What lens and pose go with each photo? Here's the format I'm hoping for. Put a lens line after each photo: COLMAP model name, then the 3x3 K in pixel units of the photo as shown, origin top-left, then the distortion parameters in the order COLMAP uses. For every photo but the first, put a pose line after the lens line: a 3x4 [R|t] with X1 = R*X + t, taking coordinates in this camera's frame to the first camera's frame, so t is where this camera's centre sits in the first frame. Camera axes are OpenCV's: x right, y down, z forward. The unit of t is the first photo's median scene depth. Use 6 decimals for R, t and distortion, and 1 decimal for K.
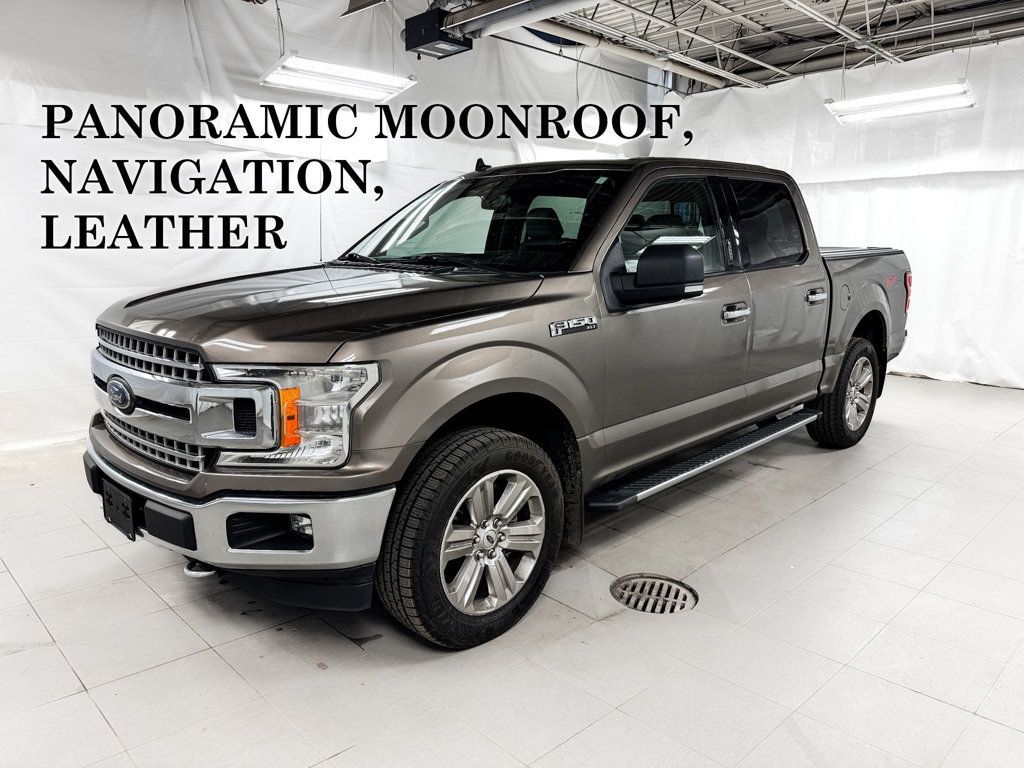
lens RADIAL K [[712.0, 0, 512.0], [0, 712.0, 384.0], [0, 0, 1]] dist [0.047110, -0.042688]
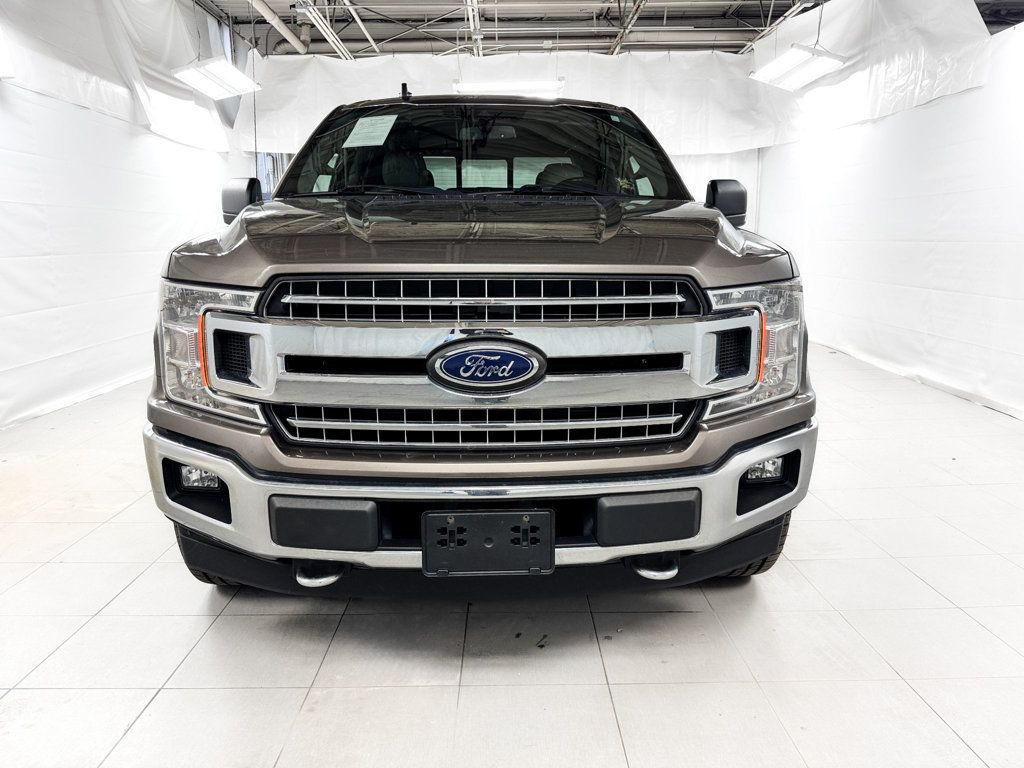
lens RADIAL K [[712.0, 0, 512.0], [0, 712.0, 384.0], [0, 0, 1]] dist [0.047110, -0.042688]
pose [[0.691886, -0.161144, 0.703794, -0.365953], [0.153246, 0.985341, 0.074956, -0.005457], [-0.705556, 0.055992, 0.706438, 0.197576]]
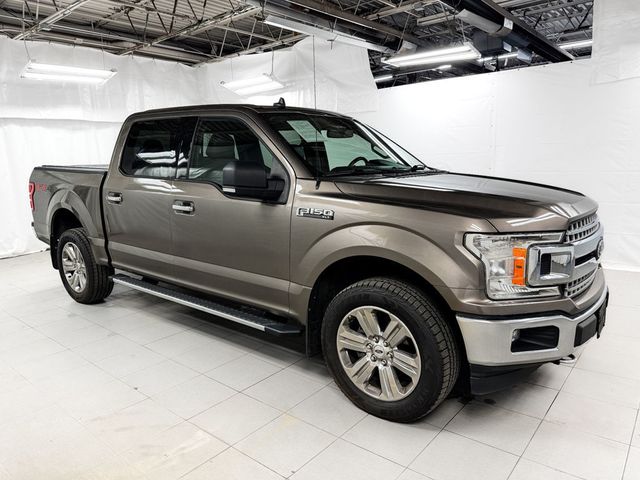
lens RADIAL K [[445.0, 0, 320.0], [0, 445.0, 240.0], [0, 0, 1]] dist [0.047110, -0.042688]
pose [[-0.091137, -0.189027, 0.977734, -0.554413], [0.216787, 0.954507, 0.204743, -0.133403], [-0.971955, 0.230620, -0.046013, 0.627185]]
